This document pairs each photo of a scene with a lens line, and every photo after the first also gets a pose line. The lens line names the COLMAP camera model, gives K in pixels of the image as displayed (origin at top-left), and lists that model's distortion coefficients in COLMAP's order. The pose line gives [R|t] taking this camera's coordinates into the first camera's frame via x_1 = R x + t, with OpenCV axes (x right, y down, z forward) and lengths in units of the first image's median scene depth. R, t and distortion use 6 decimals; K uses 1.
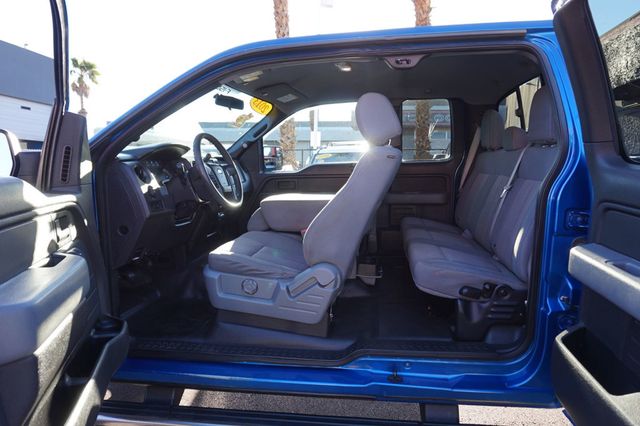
lens RADIAL K [[441.4, 0, 309.3], [0, 441.4, 213.7], [0, 0, 1]] dist [0.002502, 0.002975]
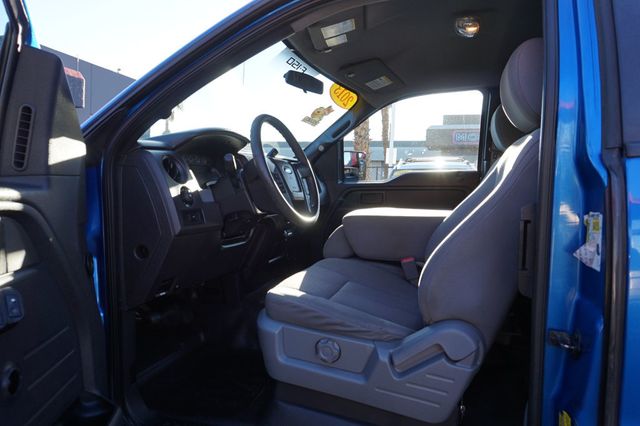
lens RADIAL K [[441.4, 0, 309.3], [0, 441.4, 213.7], [0, 0, 1]] dist [0.002502, 0.002975]
pose [[0.987243, 0.024271, -0.157358, -0.060785], [-0.031329, 0.998604, -0.042527, -0.000008], [0.156106, 0.046914, 0.986626, 0.333166]]
